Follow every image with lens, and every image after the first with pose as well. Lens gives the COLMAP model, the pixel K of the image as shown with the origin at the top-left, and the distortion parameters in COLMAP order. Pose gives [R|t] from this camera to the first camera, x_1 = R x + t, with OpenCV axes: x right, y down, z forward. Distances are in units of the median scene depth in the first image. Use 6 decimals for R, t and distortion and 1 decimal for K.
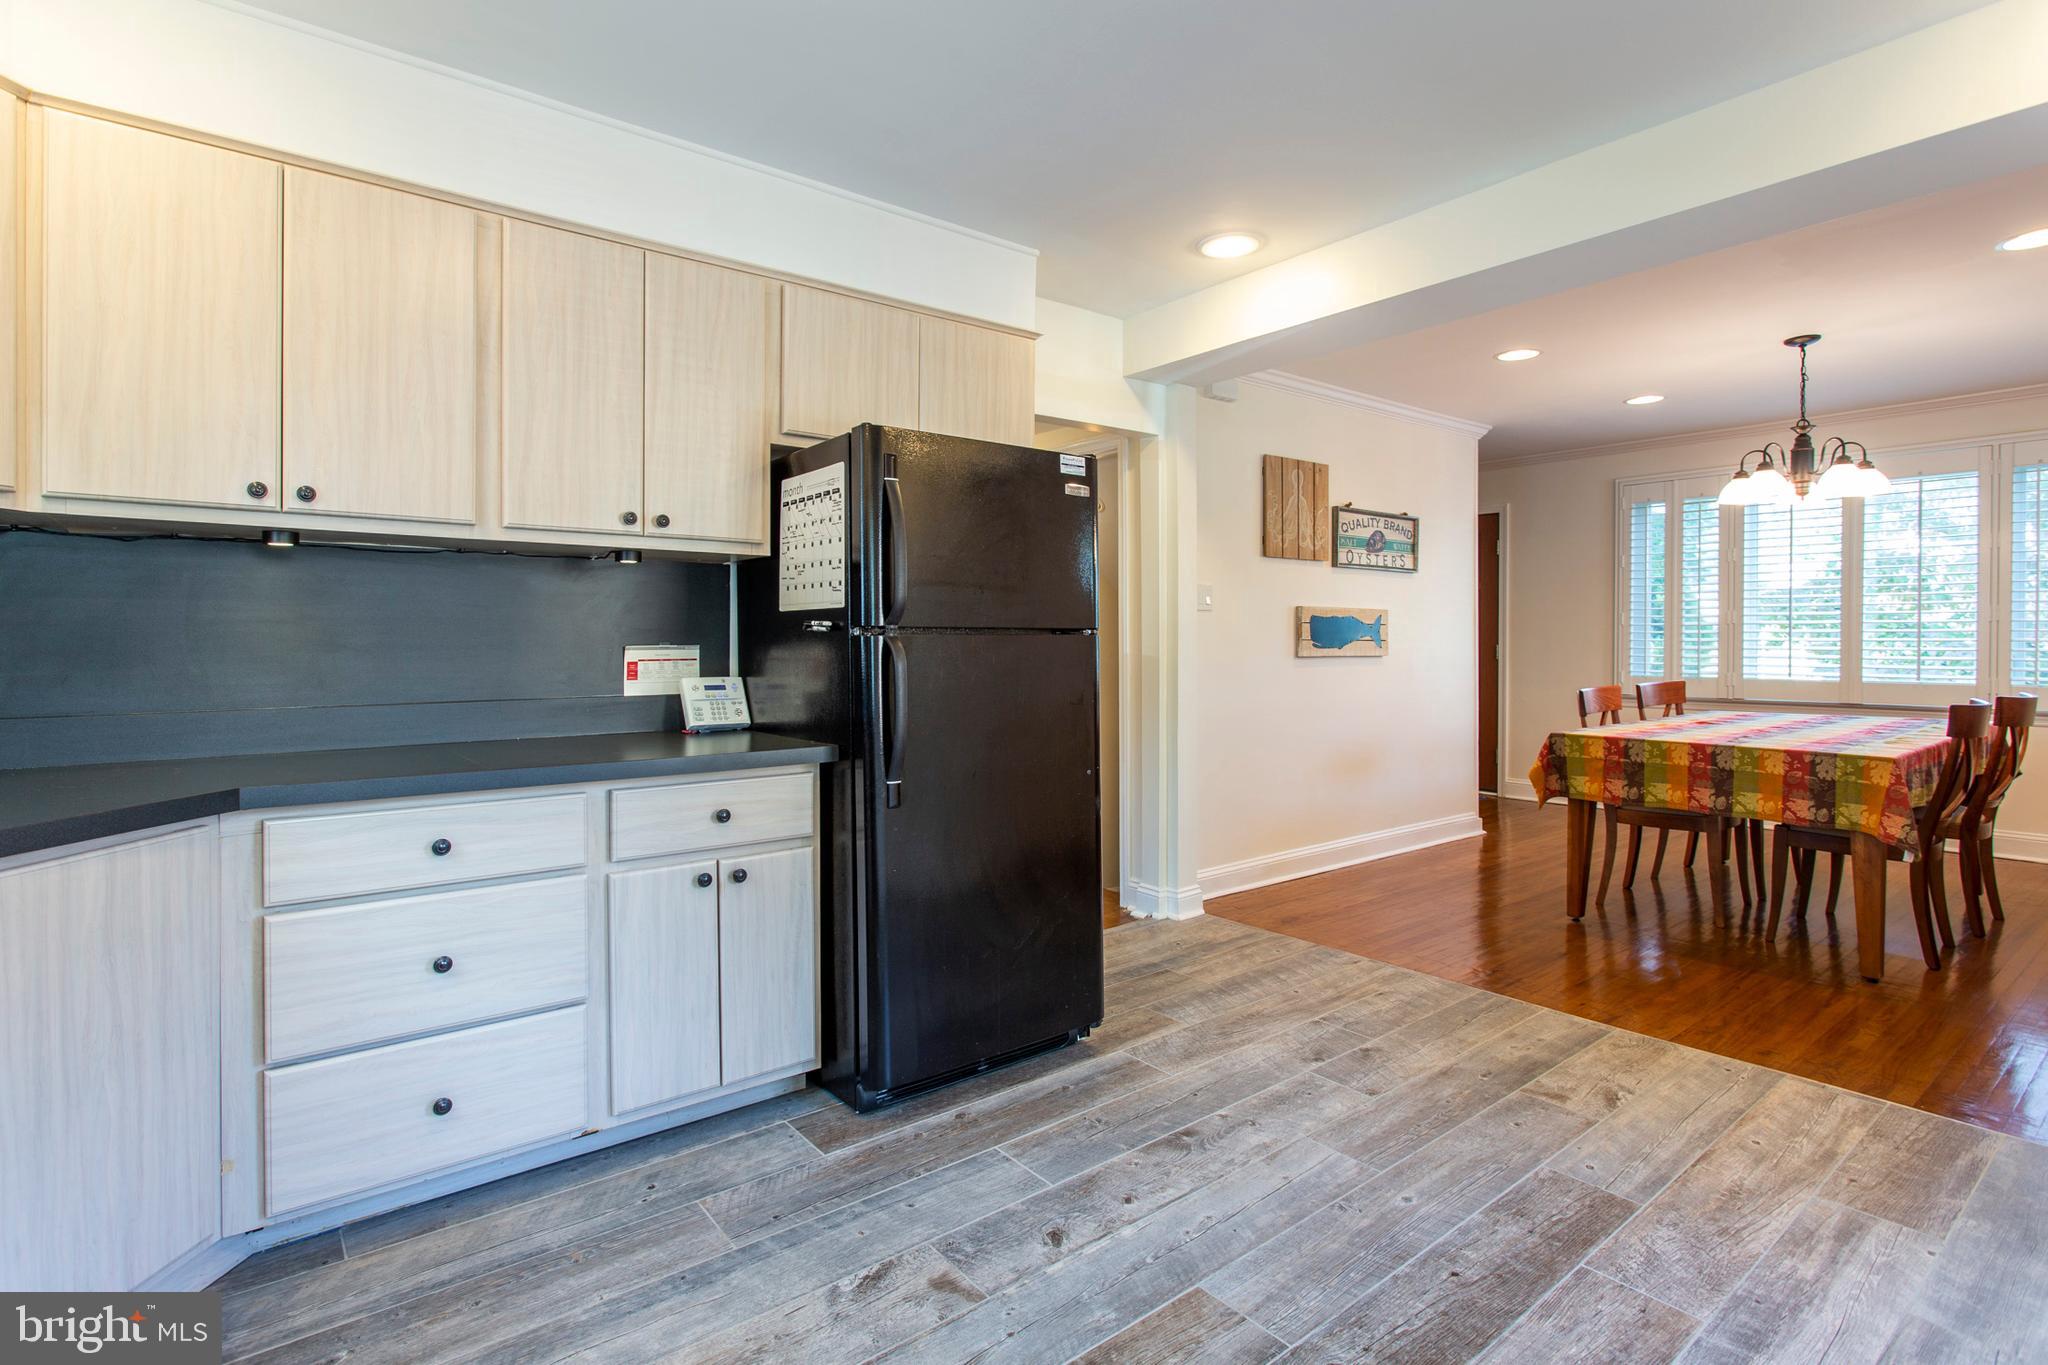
lens RADIAL K [[1001.7, 0, 968.9], [0, 1001.7, 649.2], [0, 0, 1]] dist [-0.013246, 0.006800]
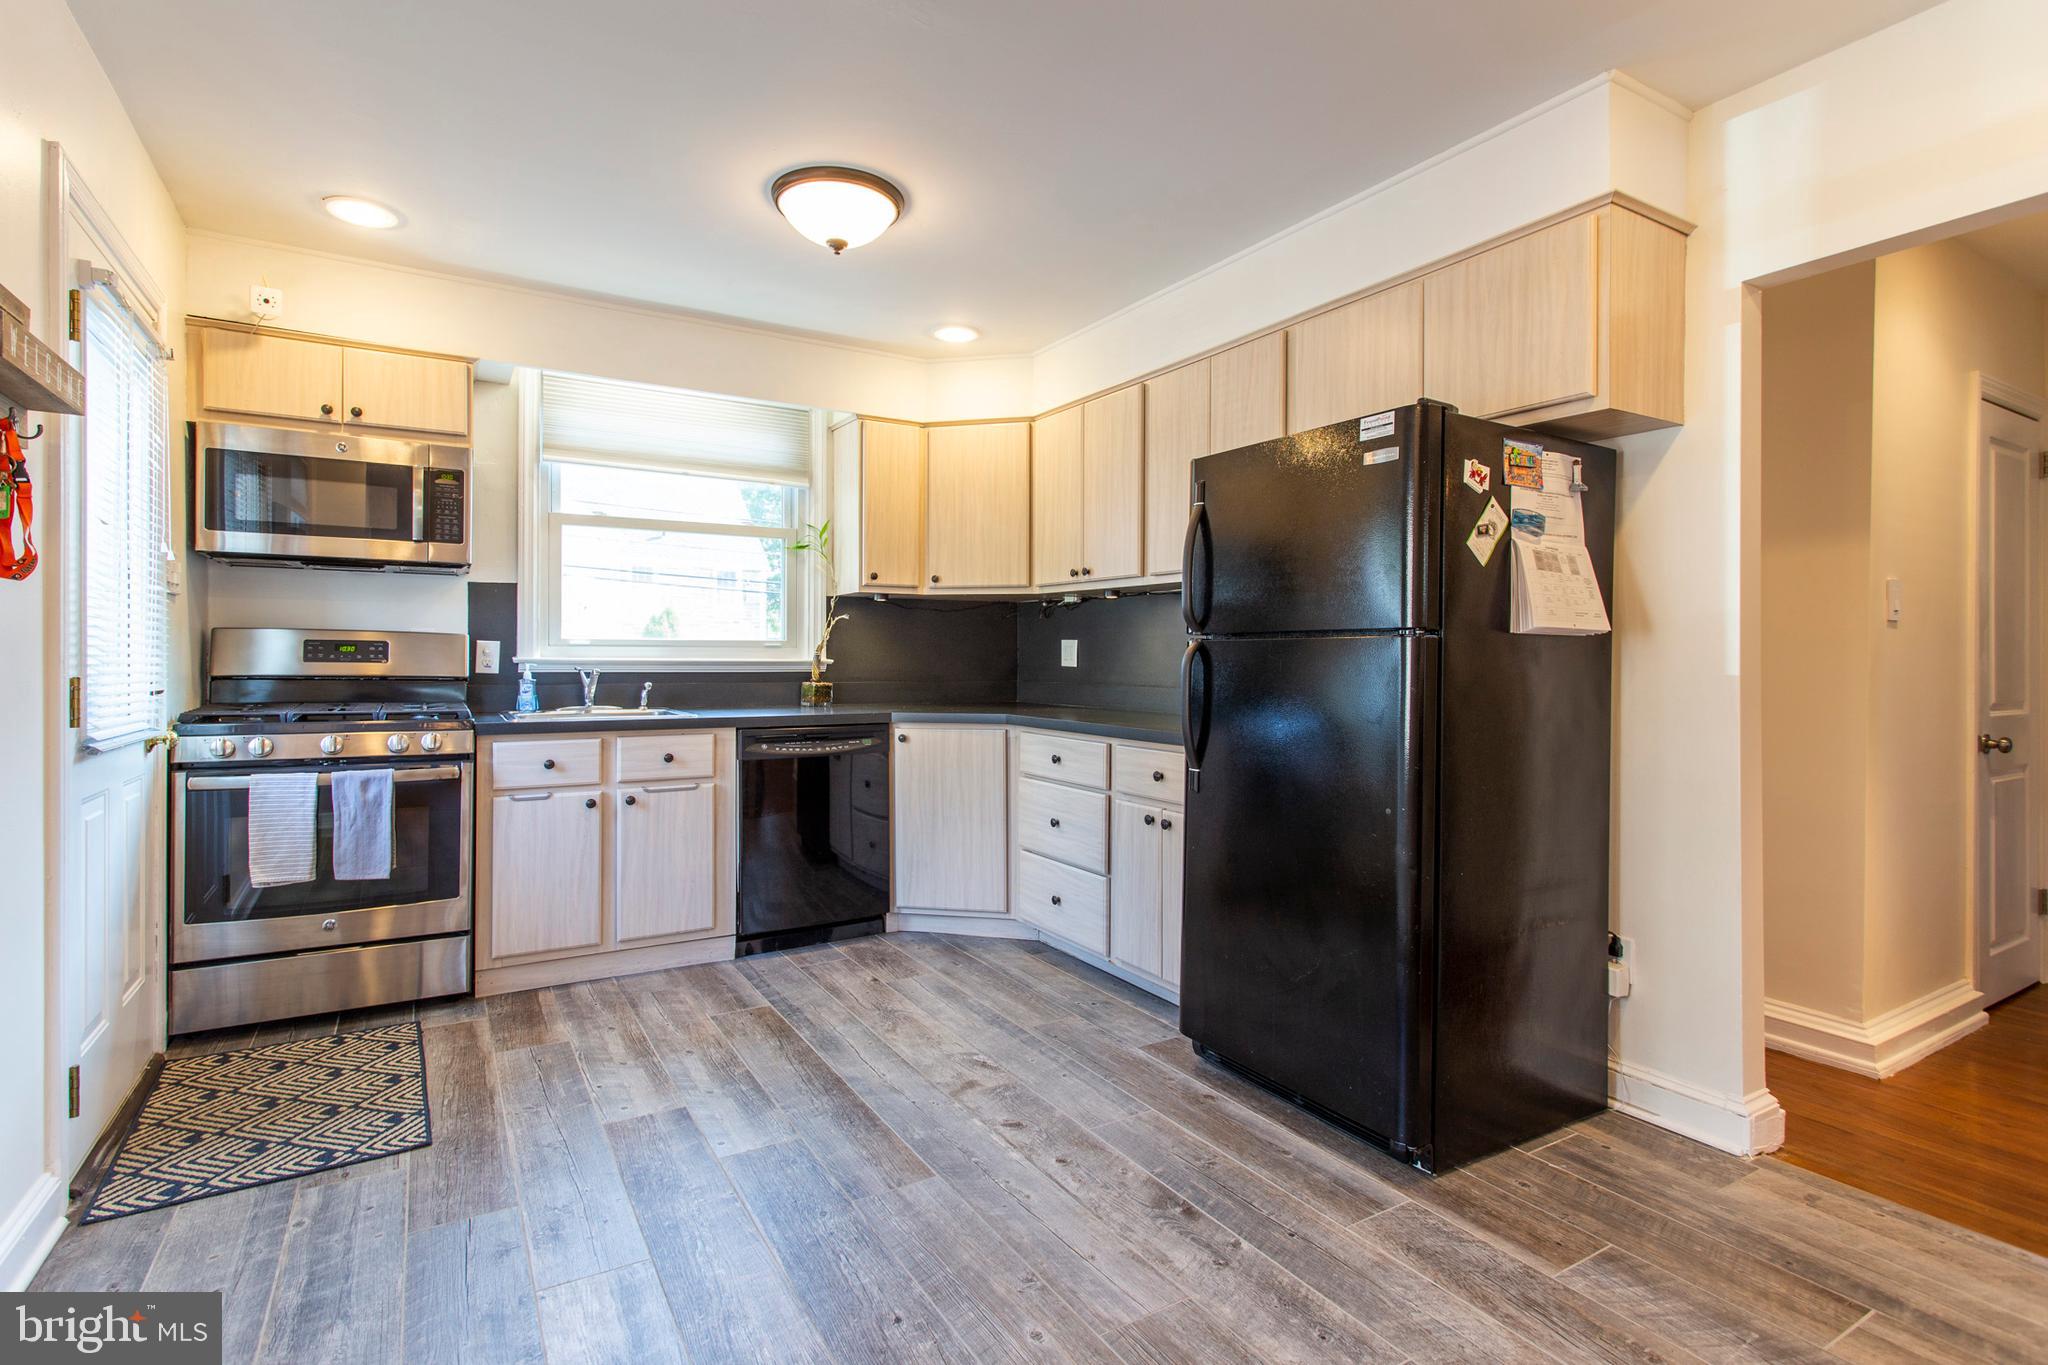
lens RADIAL K [[1007.2, 0, 1026.5], [0, 1007.2, 659.5], [0, 0, 1]] dist [-0.002413, 0.001905]
pose [[-0.109734, 0.003795, -0.993954, 0.652804], [-0.014085, 0.999886, 0.005372, 0.002372], [0.993861, 0.014589, -0.109668, 0.563649]]
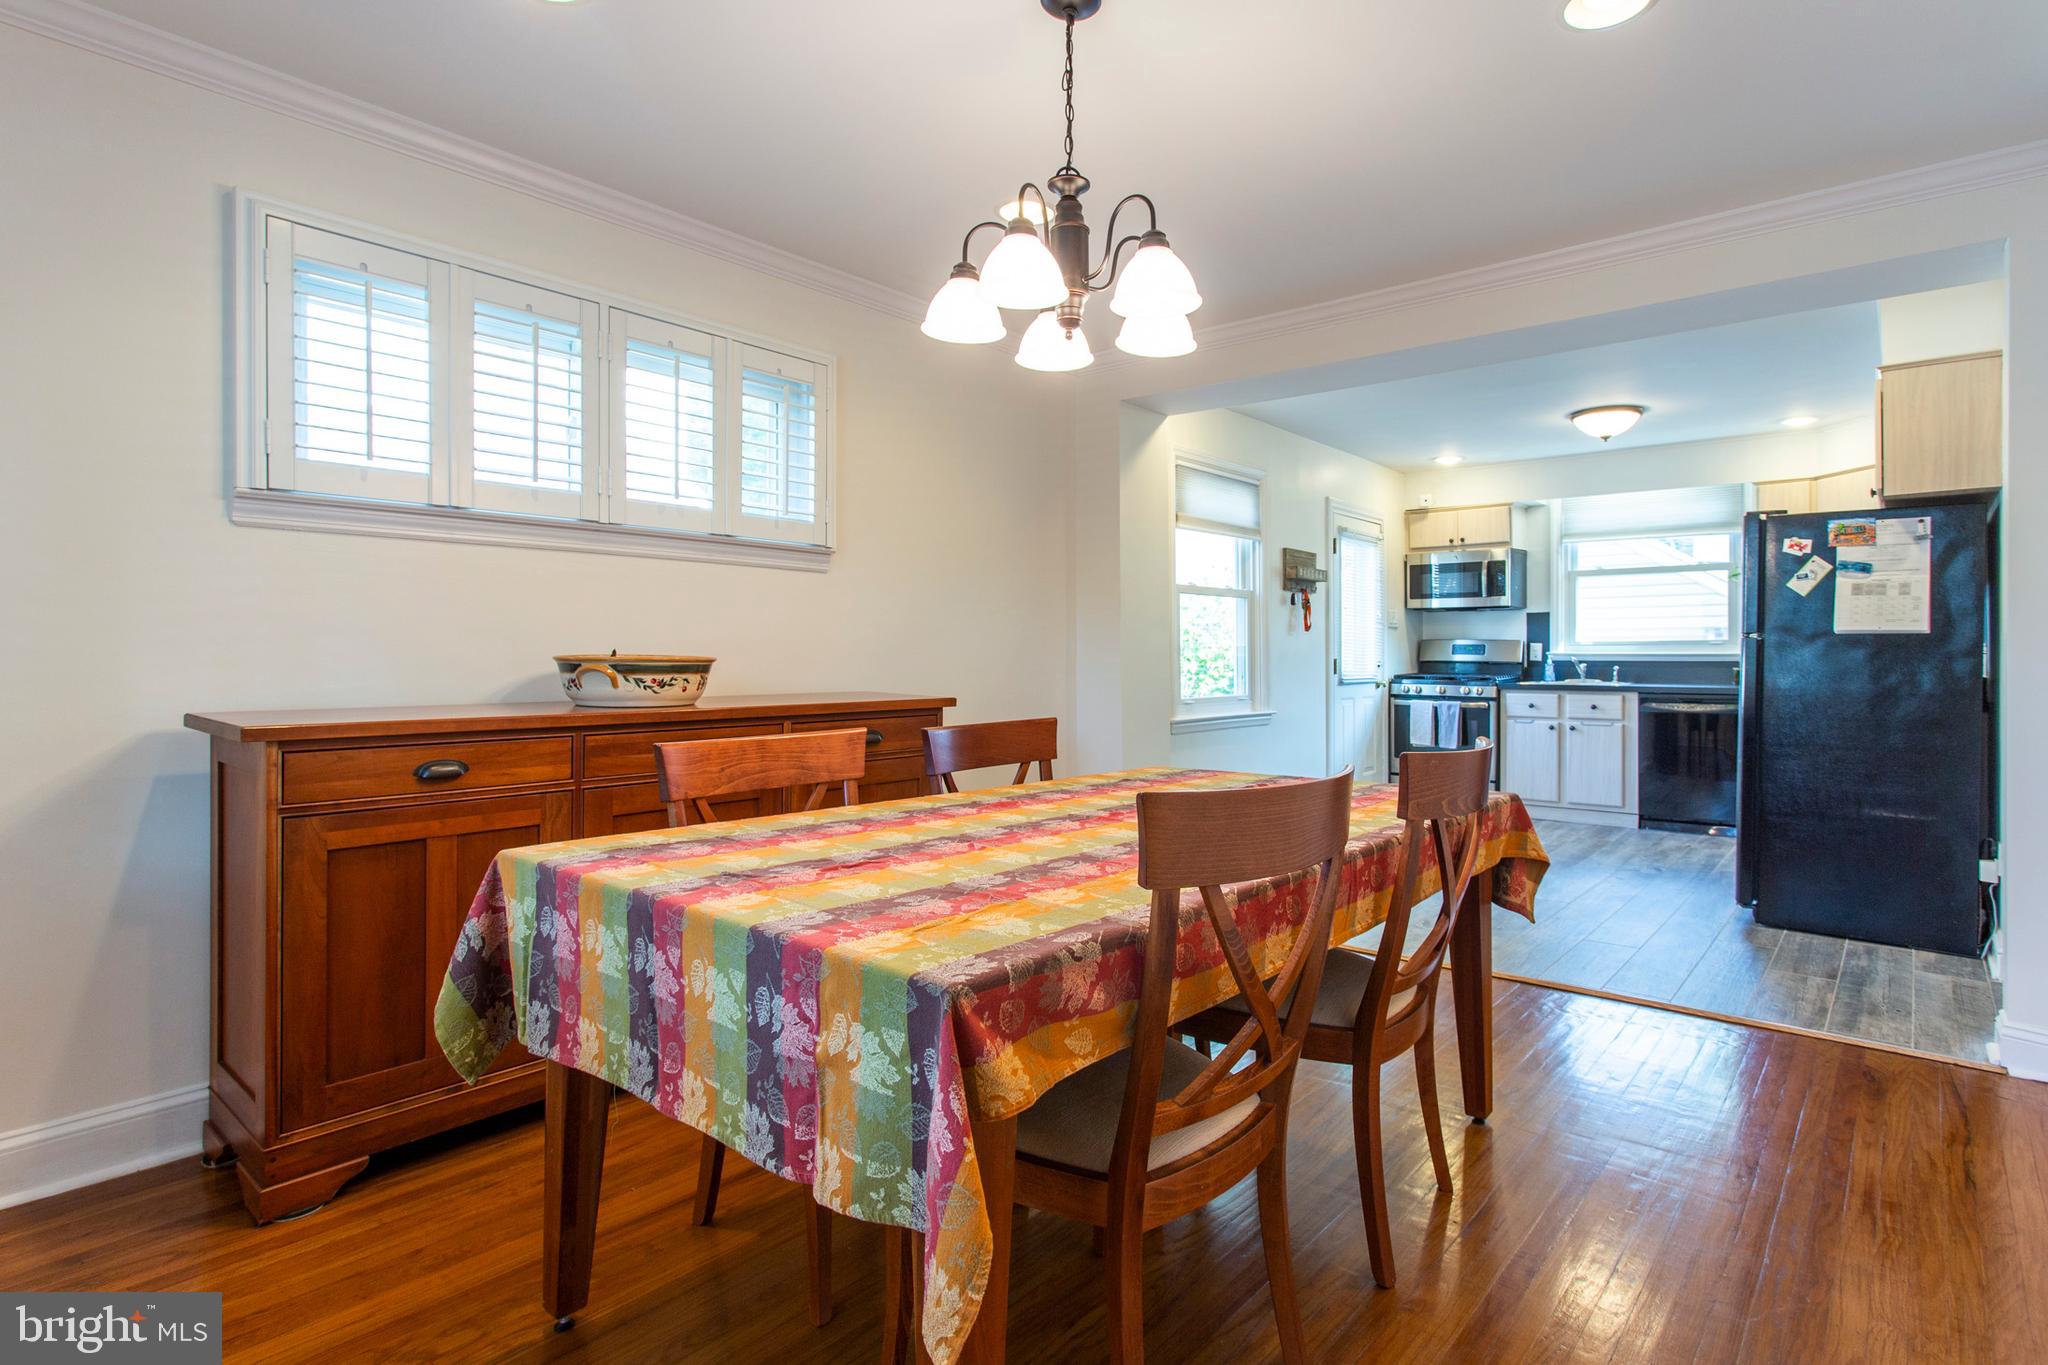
lens RADIAL K [[1007.2, 0, 1092.2], [0, 1007.2, 659.2], [0, 0, 1]] dist [-0.002413, 0.001905]
pose [[-0.968560, 0.004723, -0.248737, 0.993298], [0.000726, 0.999869, 0.016159, -0.004745], [0.248780, 0.015470, -0.968436, 1.537085]]
